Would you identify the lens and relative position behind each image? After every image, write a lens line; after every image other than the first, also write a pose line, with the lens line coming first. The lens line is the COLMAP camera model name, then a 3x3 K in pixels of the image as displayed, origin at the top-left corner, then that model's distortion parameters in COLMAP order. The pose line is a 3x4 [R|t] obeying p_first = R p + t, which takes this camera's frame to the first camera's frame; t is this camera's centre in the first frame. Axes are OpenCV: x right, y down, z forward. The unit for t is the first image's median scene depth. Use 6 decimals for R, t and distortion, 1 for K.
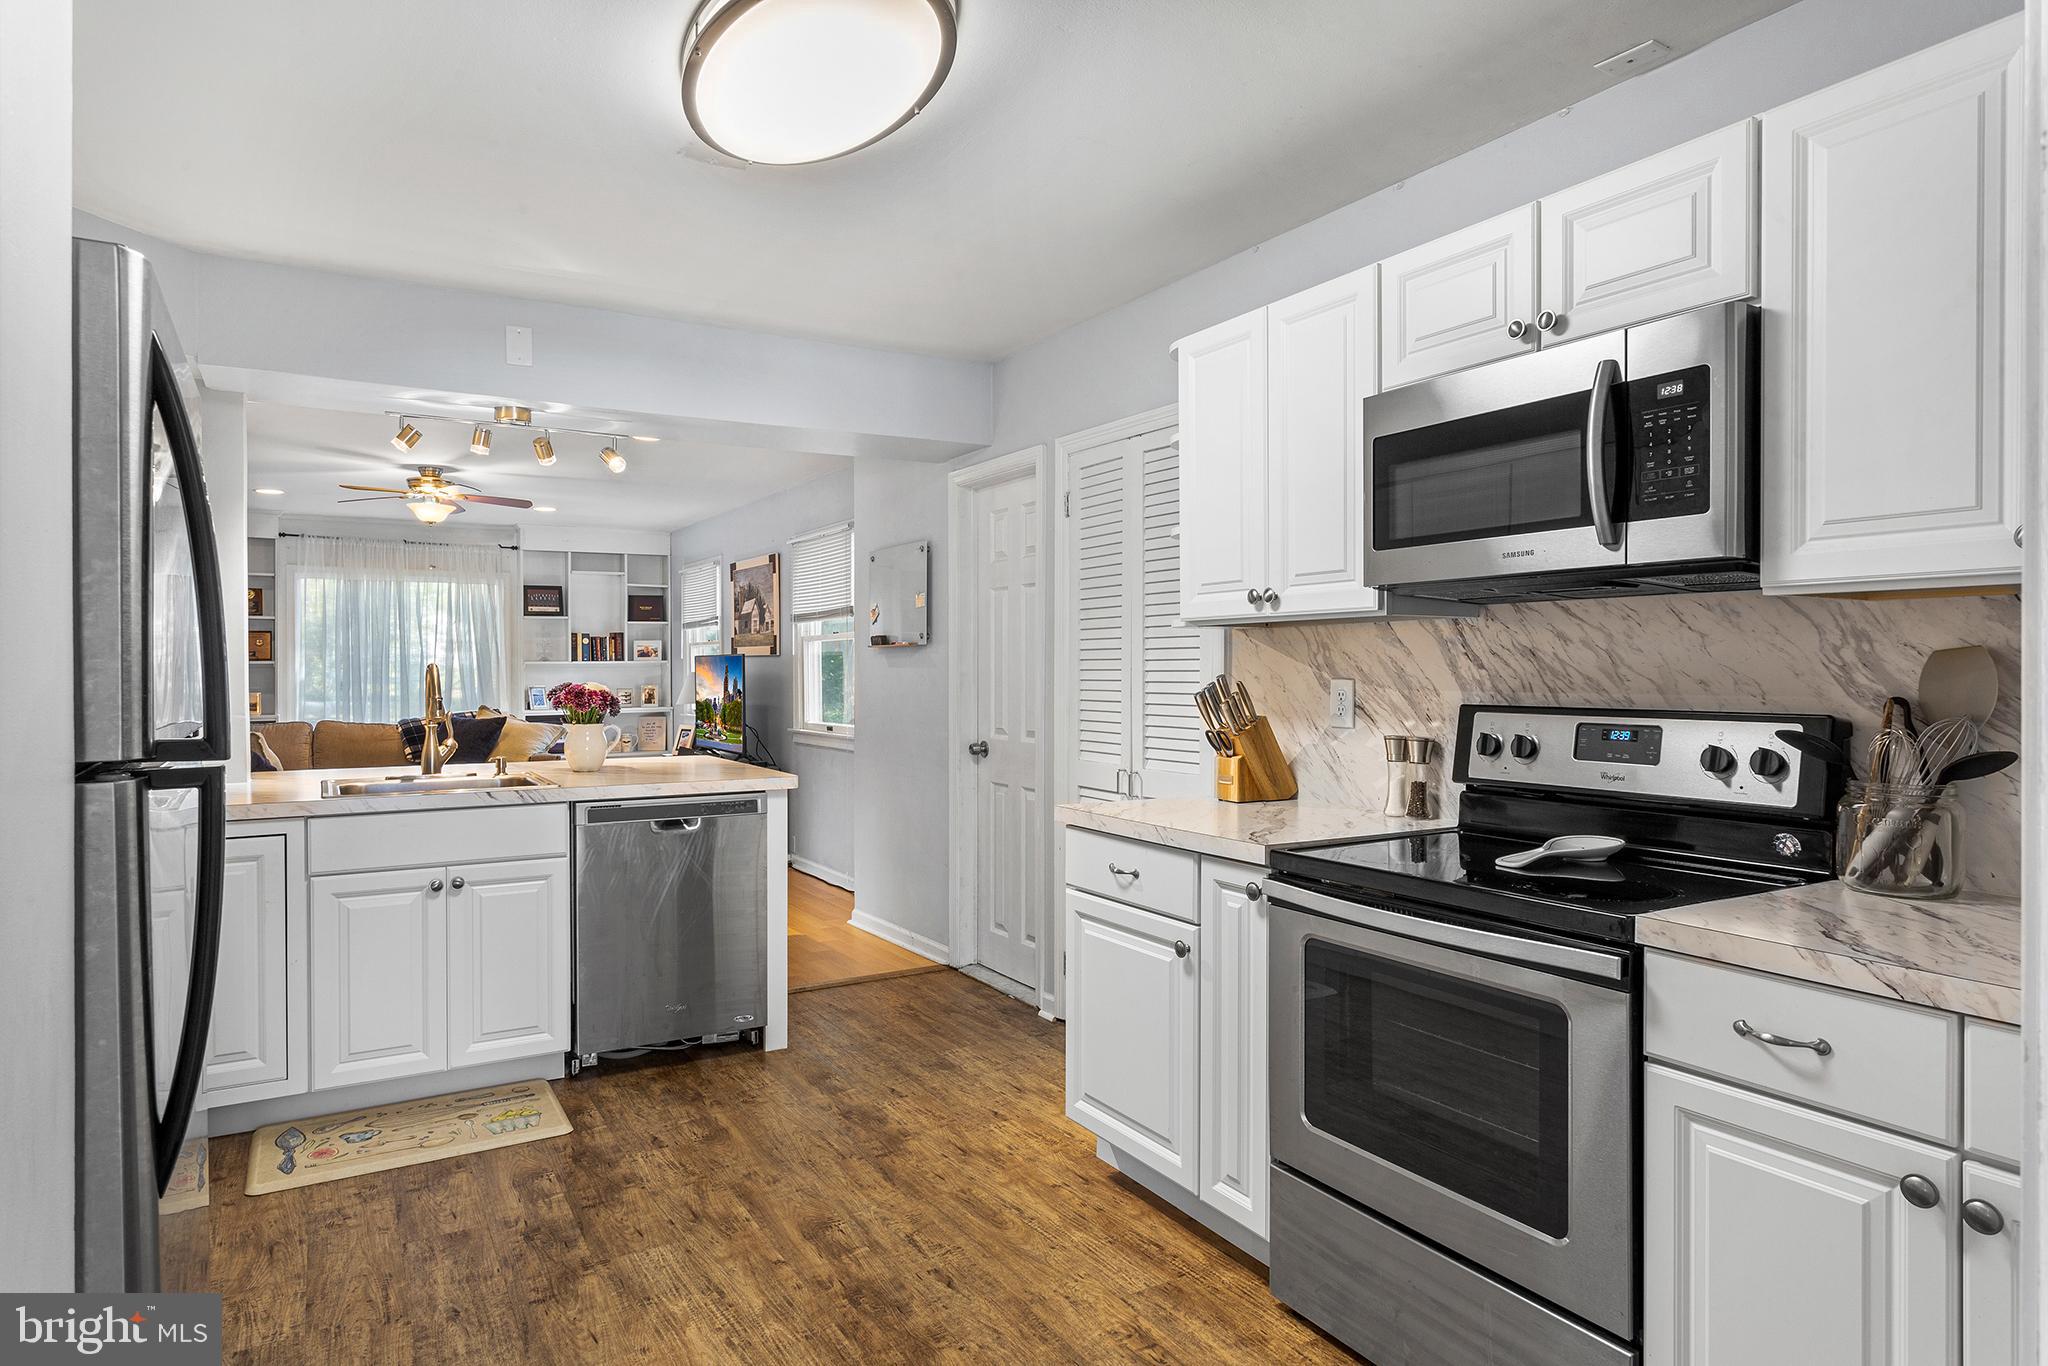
lens RADIAL K [[1176.7, 0, 991.3], [0, 1176.7, 660.8], [0, 0, 1]] dist [-0.005352, 0.005456]
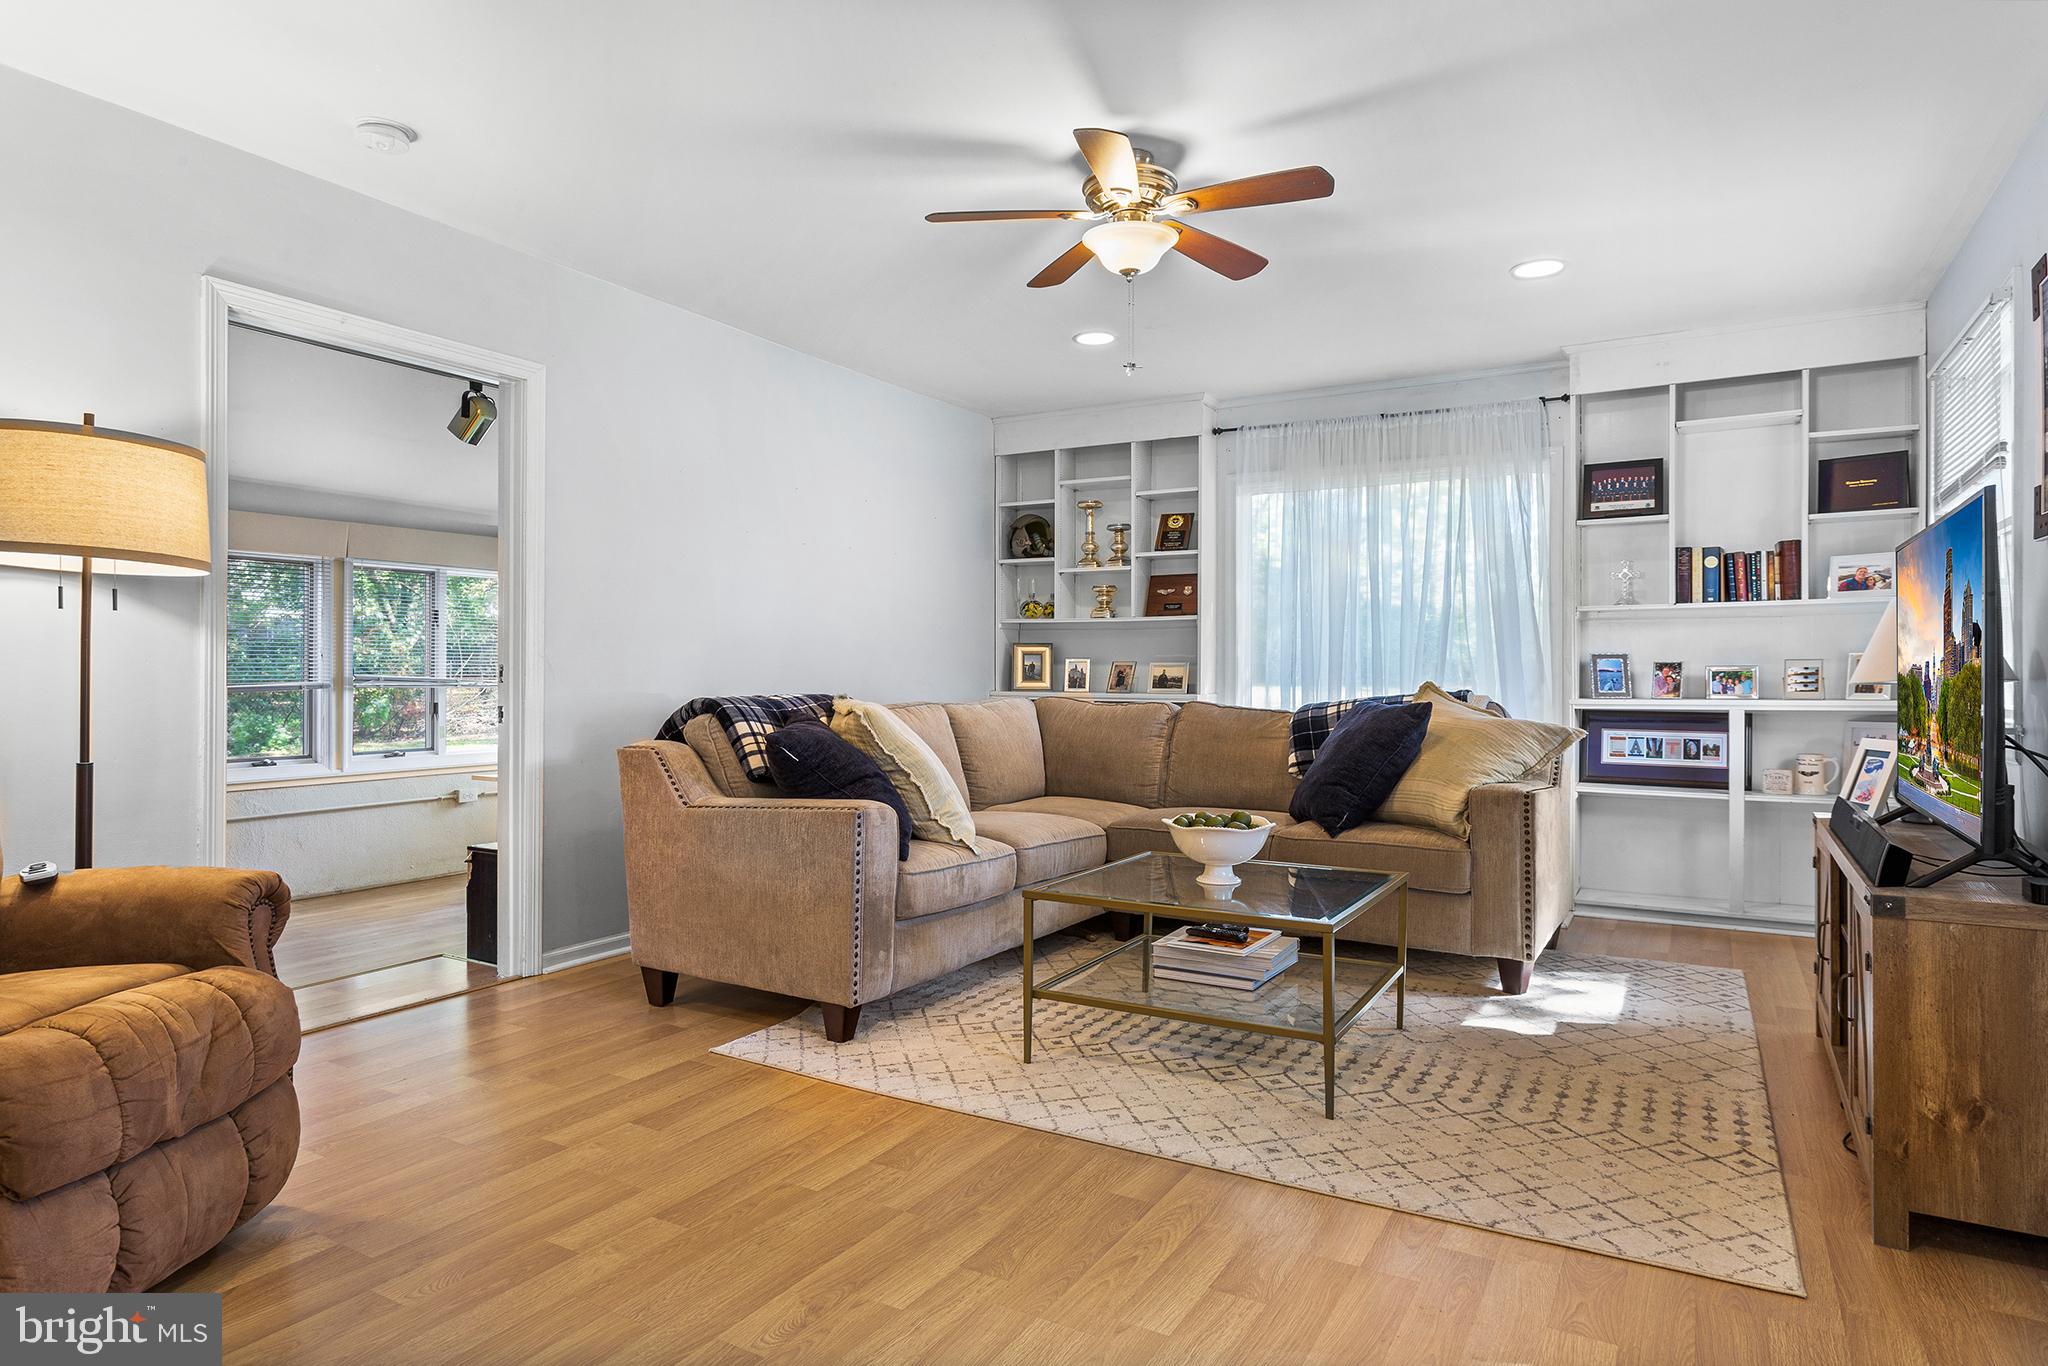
lens RADIAL K [[1176.7, 0, 992.6], [0, 1176.7, 674.4], [0, 0, 1]] dist [-0.005352, 0.005456]
pose [[0.487623, 0.005001, -0.873040, -0.073386], [0.002016, 0.999974, 0.006854, 0.031738], [0.873052, -0.005103, 0.487601, 0.596995]]
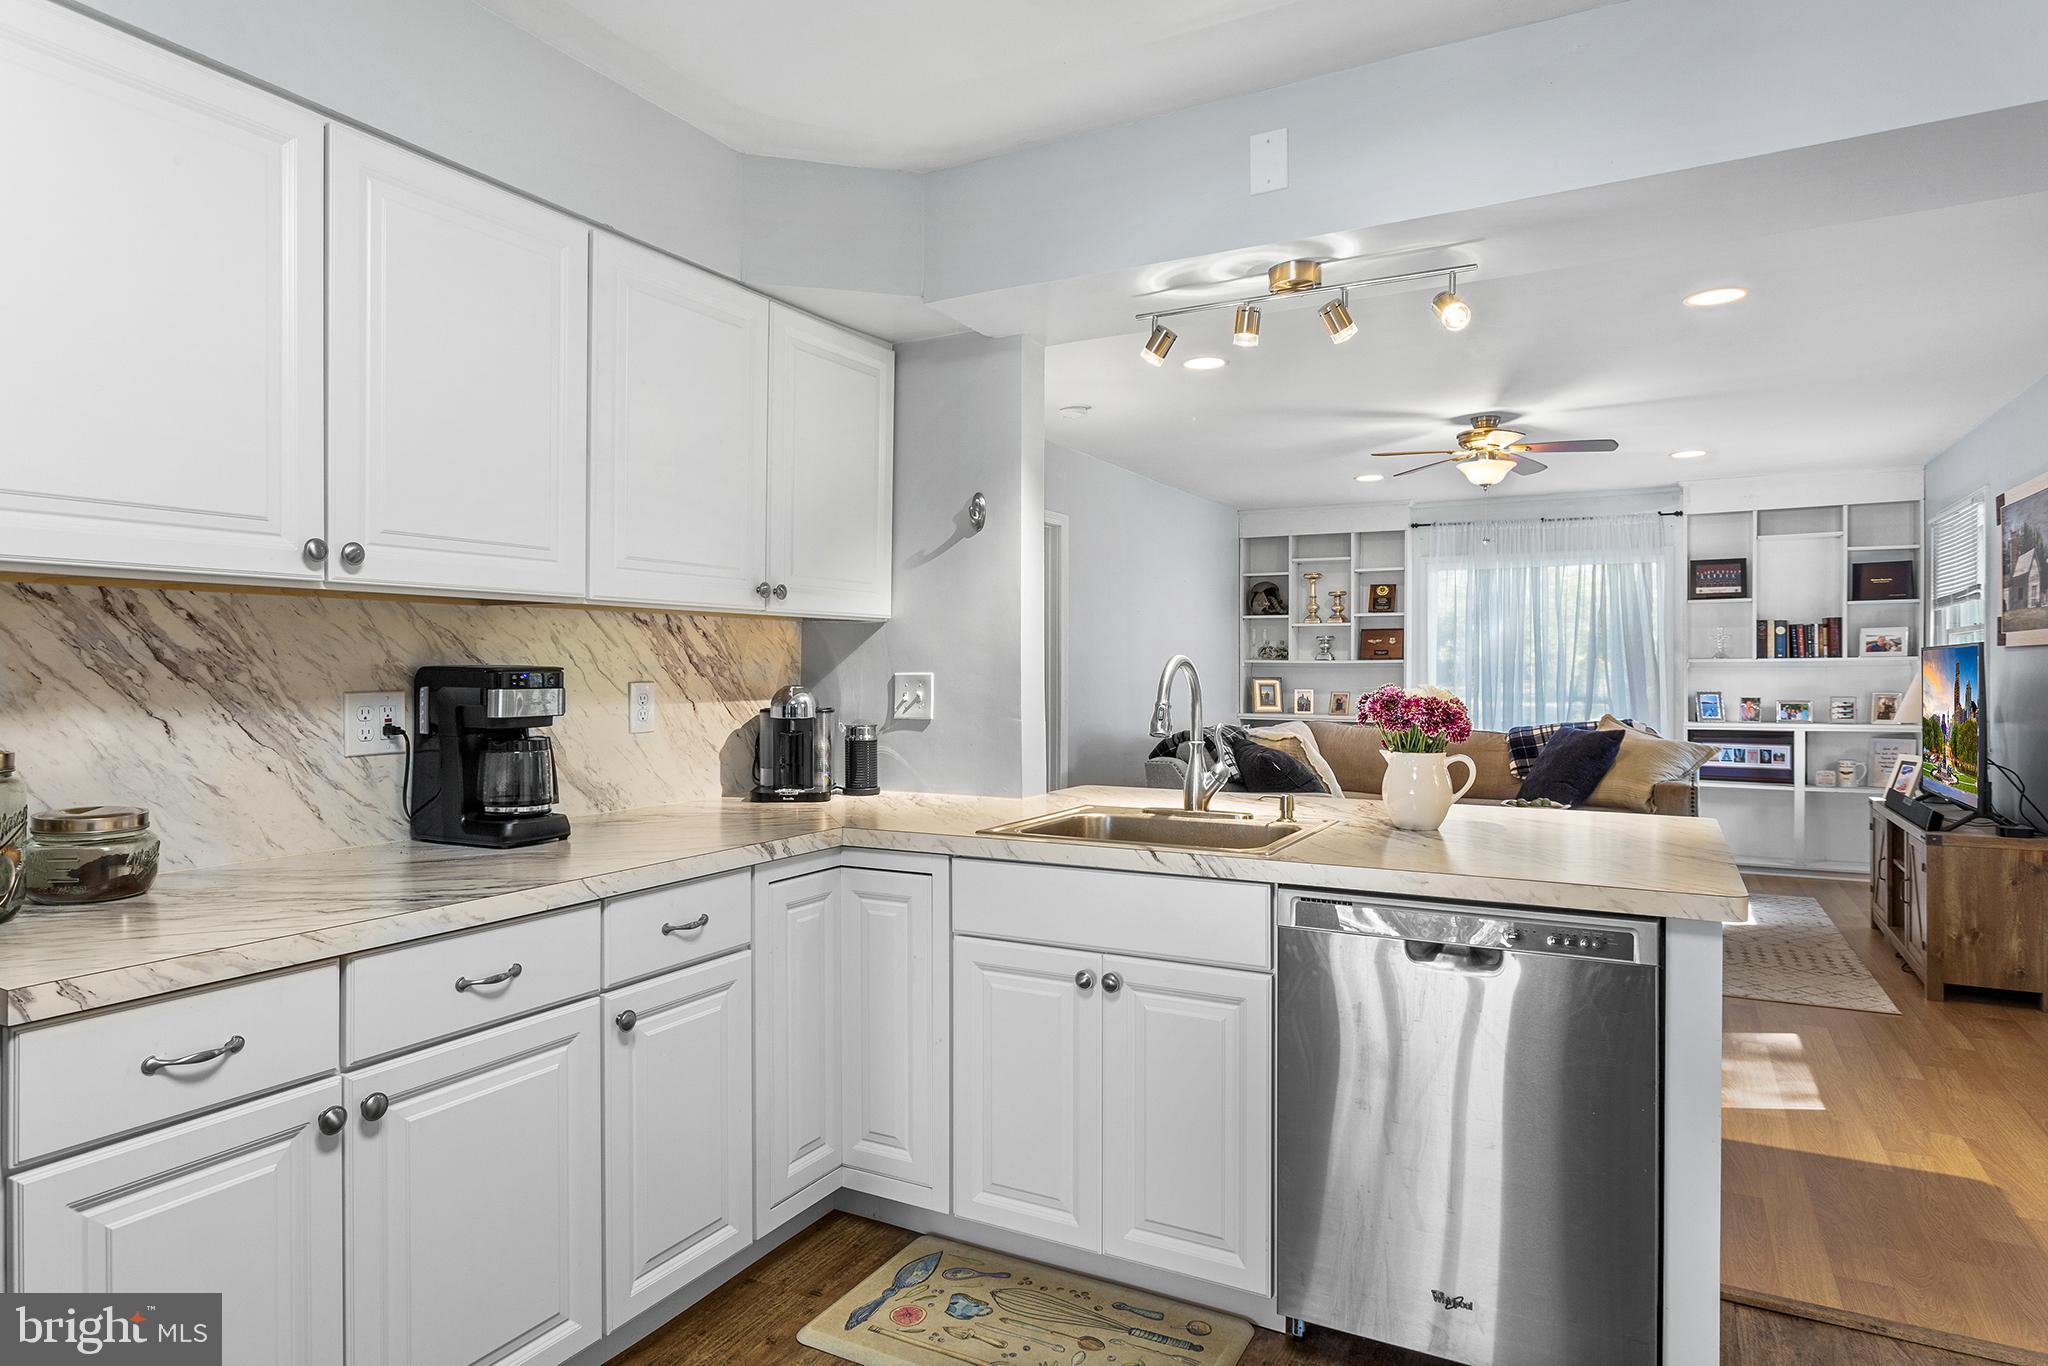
lens RADIAL K [[1176.7, 0, 1016.4], [0, 1176.7, 677.5], [0, 0, 1]] dist [-0.005352, 0.005456]
pose [[0.523185, 0.007140, -0.852189, 0.035914], [0.003291, 0.999941, 0.010399, 0.003904], [0.852213, -0.008245, 0.523130, 0.254898]]
